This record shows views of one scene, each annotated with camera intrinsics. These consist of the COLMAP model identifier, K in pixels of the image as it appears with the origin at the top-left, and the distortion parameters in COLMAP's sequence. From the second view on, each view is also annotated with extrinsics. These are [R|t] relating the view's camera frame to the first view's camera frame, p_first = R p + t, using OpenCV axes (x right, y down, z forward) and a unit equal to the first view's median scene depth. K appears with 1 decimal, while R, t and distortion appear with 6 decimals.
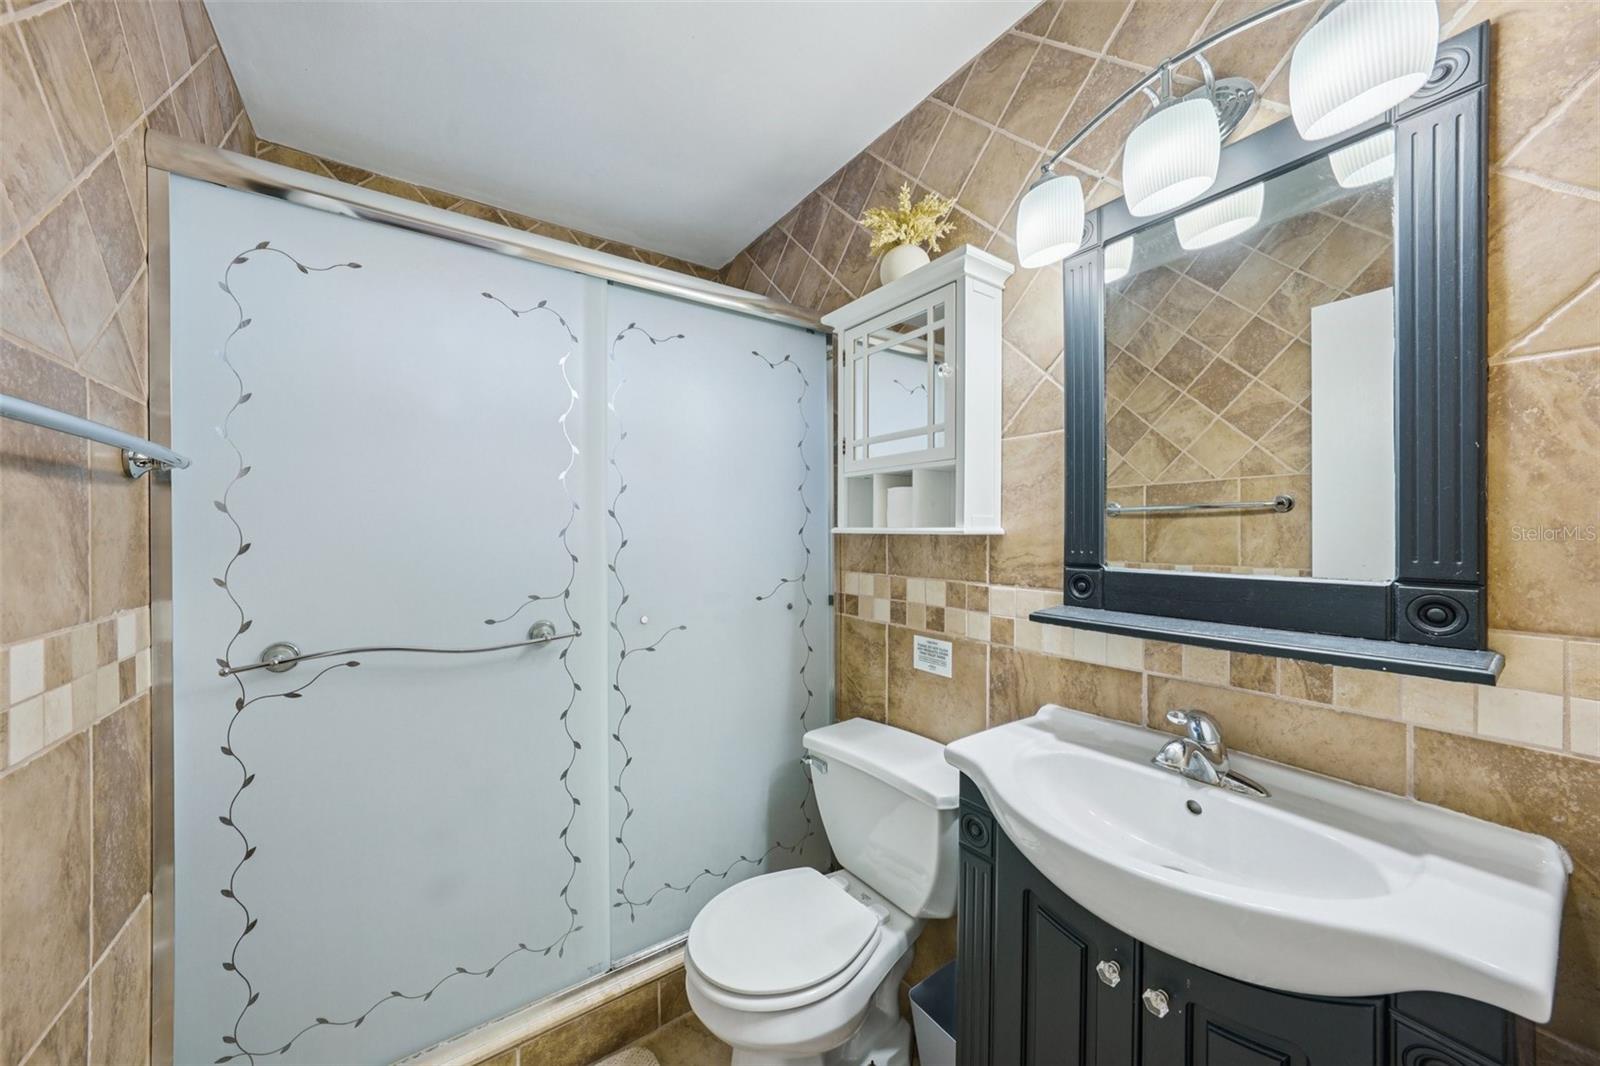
lens RADIAL K [[590.6, 0, 801.1], [0, 590.6, 532.8], [0, 0, 1]] dist [-0.018049, 0.001743]
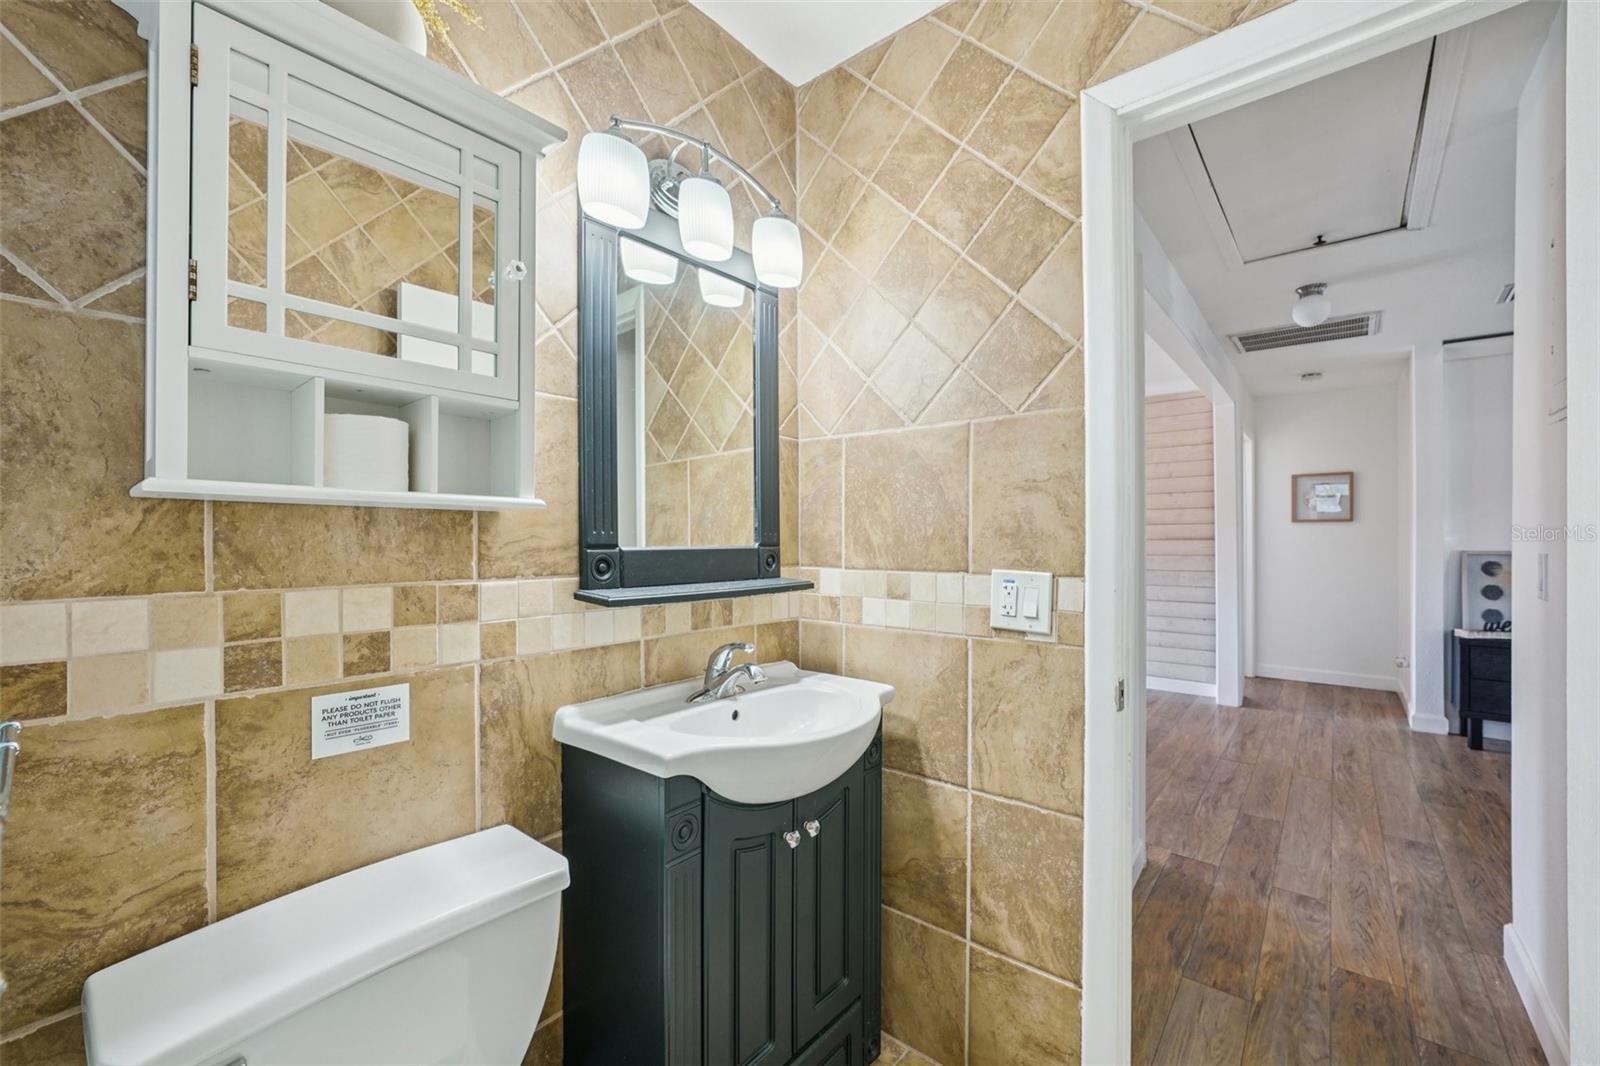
lens RADIAL K [[676.1, 0, 799.1], [0, 676.1, 537.9], [0, 0, 1]] dist [-0.008851, 0.002967]
pose [[-0.298195, 0.006683, 0.954482, -0.577343], [0.005488, 0.999971, -0.005287, 0.041705], [-0.954489, 0.003662, -0.298223, 0.864737]]
